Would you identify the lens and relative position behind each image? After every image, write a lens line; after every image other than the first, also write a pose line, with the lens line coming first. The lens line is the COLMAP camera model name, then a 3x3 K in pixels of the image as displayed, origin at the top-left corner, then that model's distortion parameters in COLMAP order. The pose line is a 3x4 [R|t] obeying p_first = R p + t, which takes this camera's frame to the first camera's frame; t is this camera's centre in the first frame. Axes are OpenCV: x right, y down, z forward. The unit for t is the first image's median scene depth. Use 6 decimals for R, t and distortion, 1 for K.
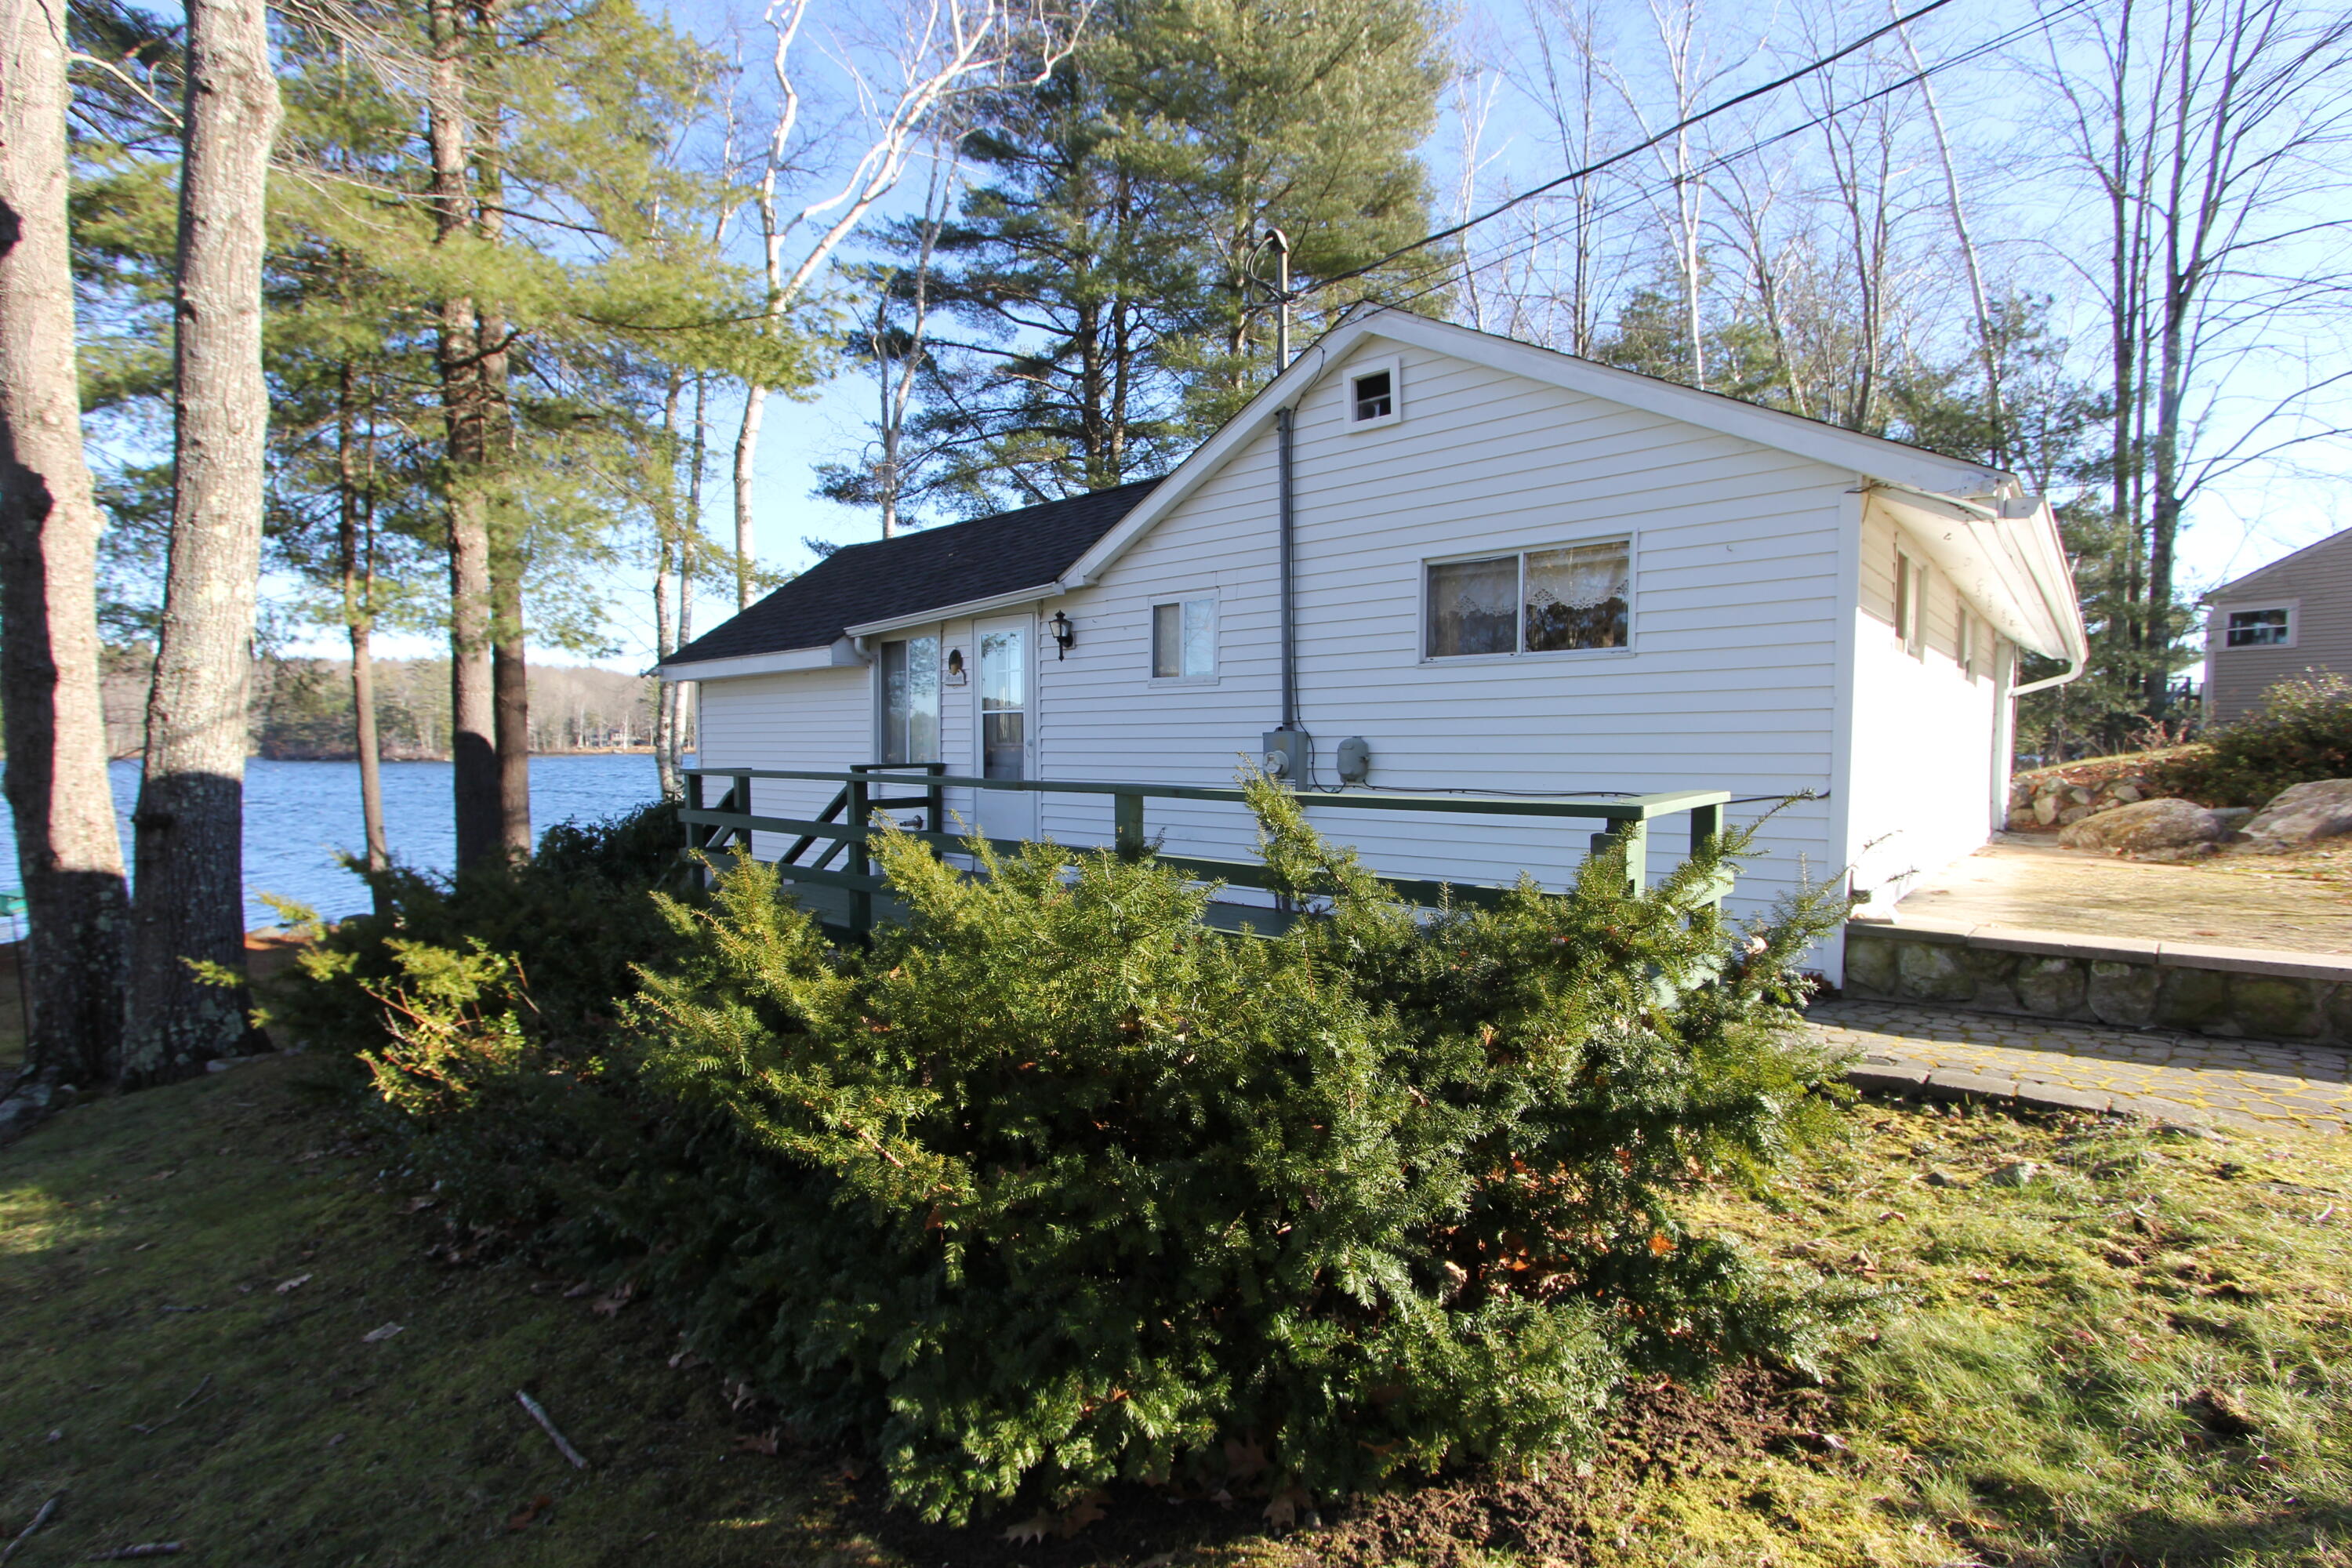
lens RADIAL K [[1076.0, 0, 1175.4], [0, 1076.0, 781.8], [0, 0, 1]] dist [-0.002237, -0.000410]
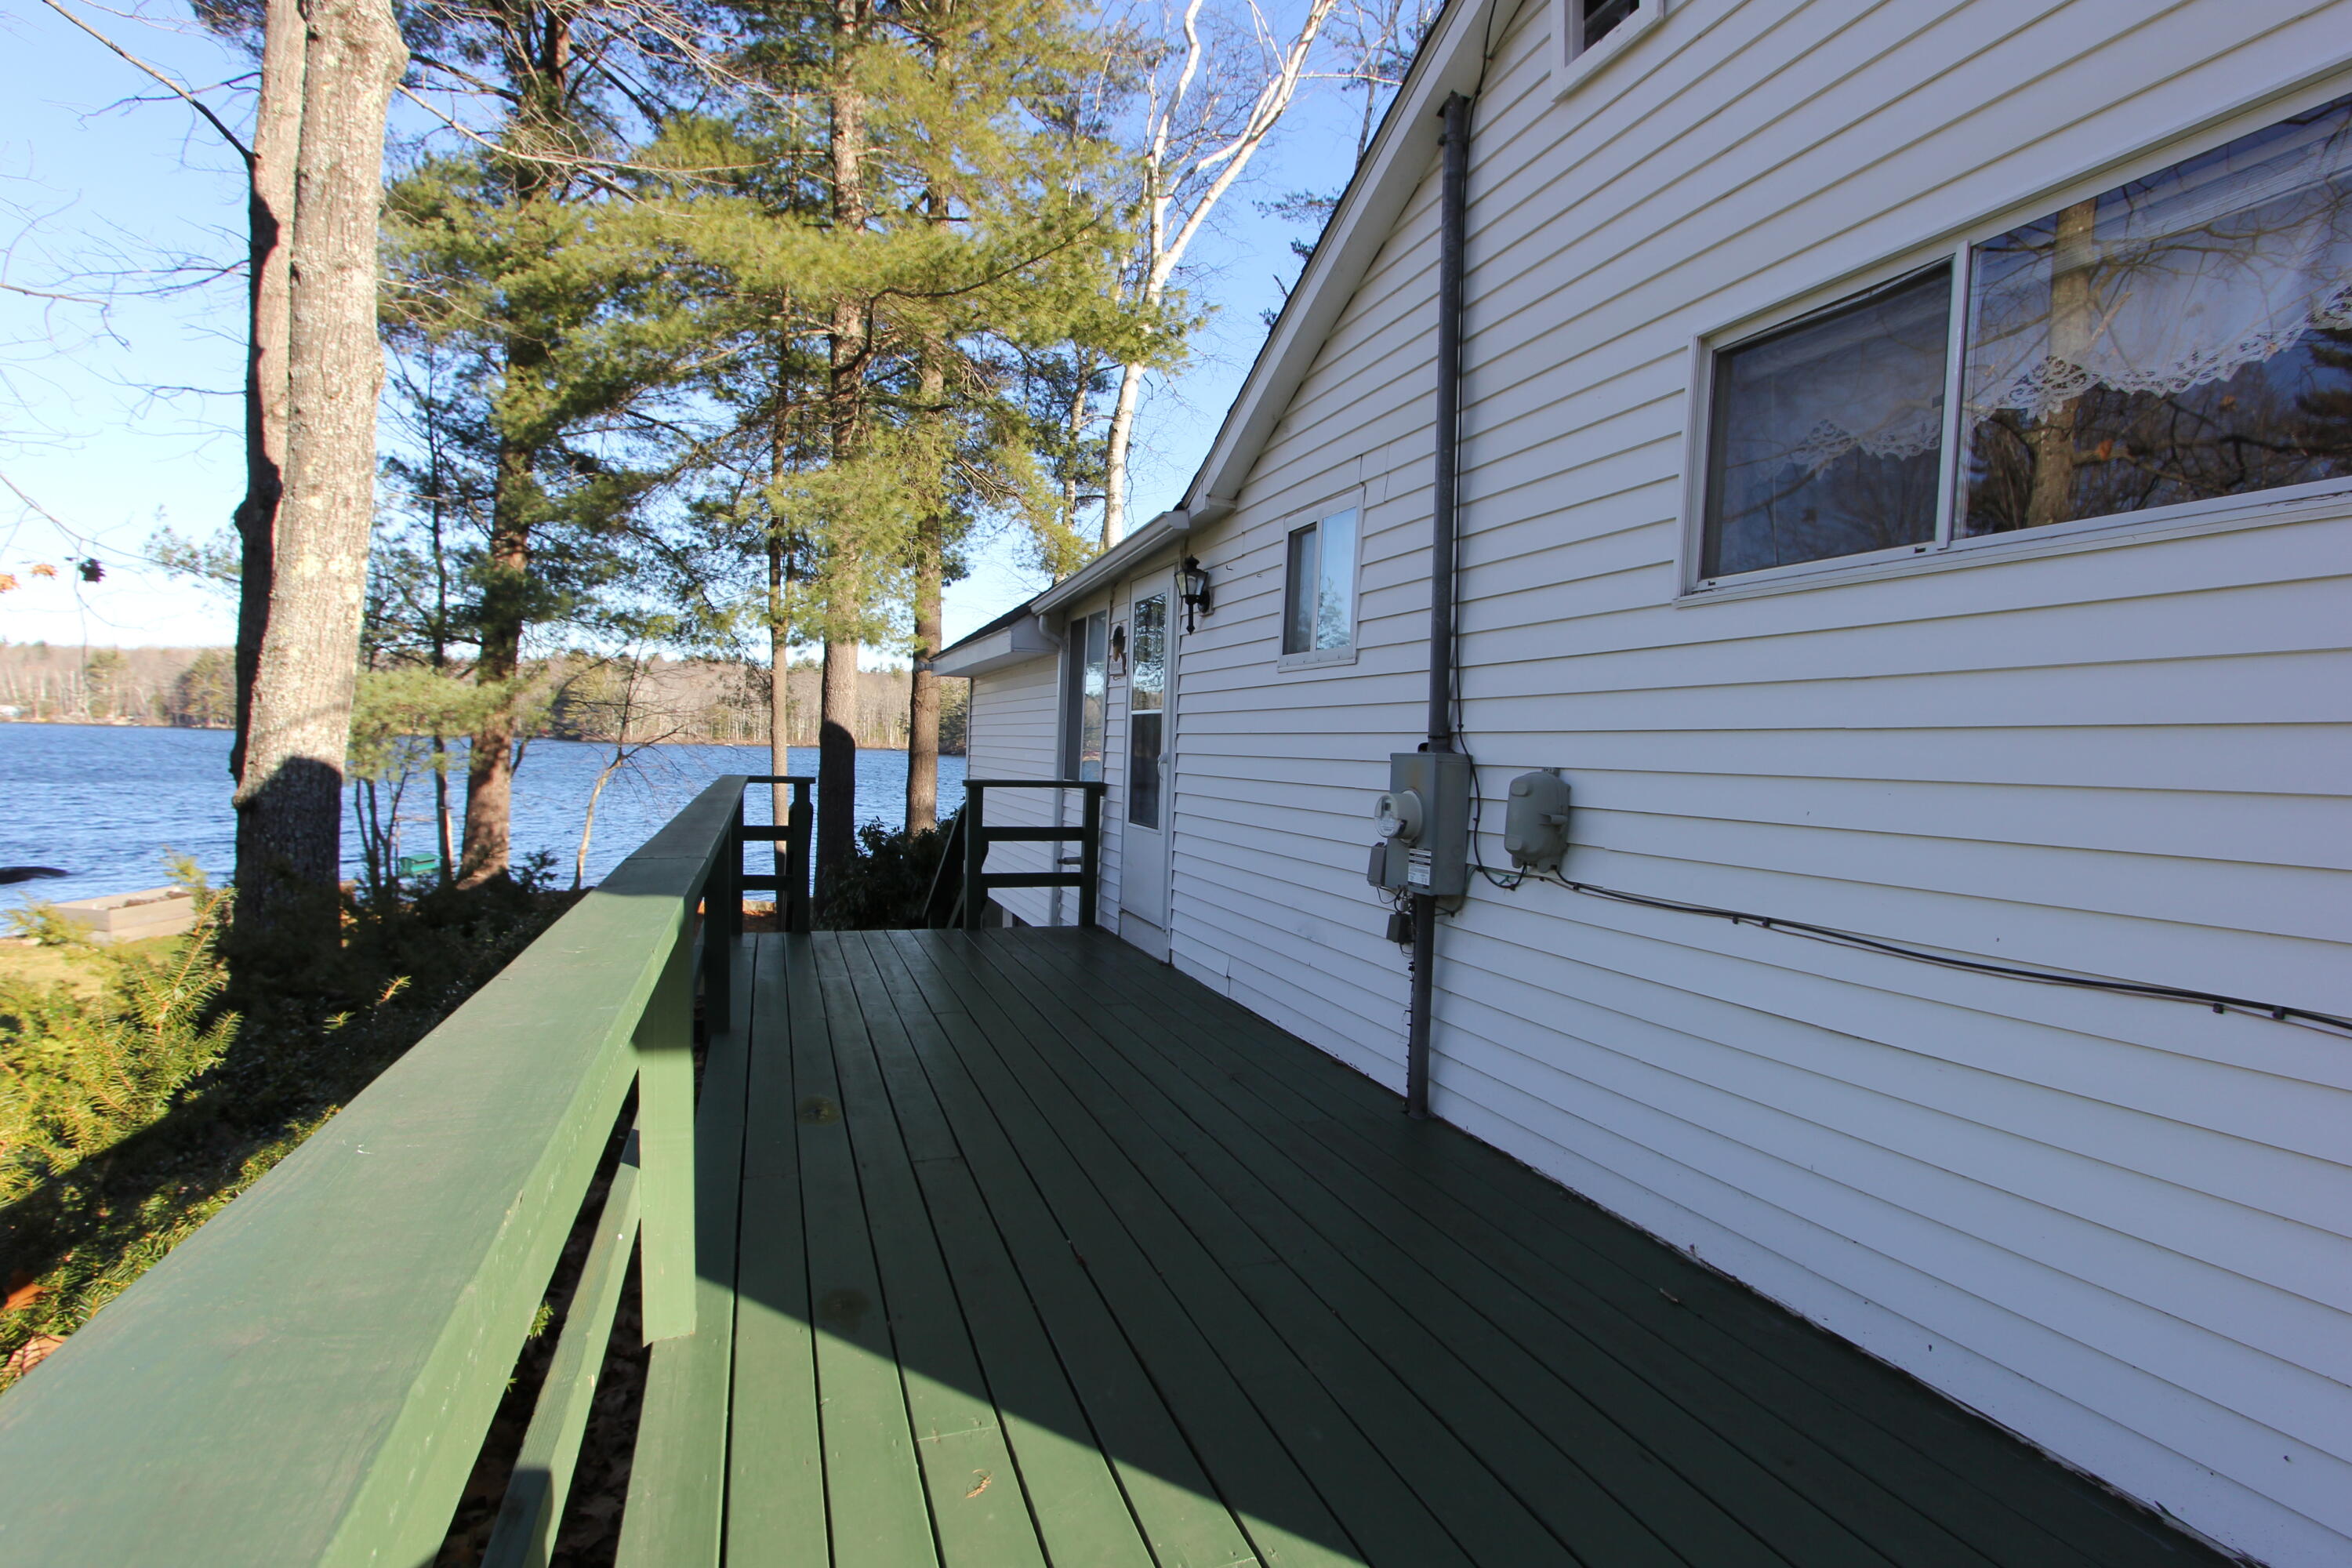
lens RADIAL K [[1076.0, 0, 1176.3], [0, 1076.0, 787.4], [0, 0, 1]] dist [-0.002237, -0.000410]
pose [[0.879423, 0.050605, -0.473343, 0.238187], [-0.054667, 0.998491, 0.005184, -0.027445], [0.472891, 0.021317, 0.880863, 0.515281]]
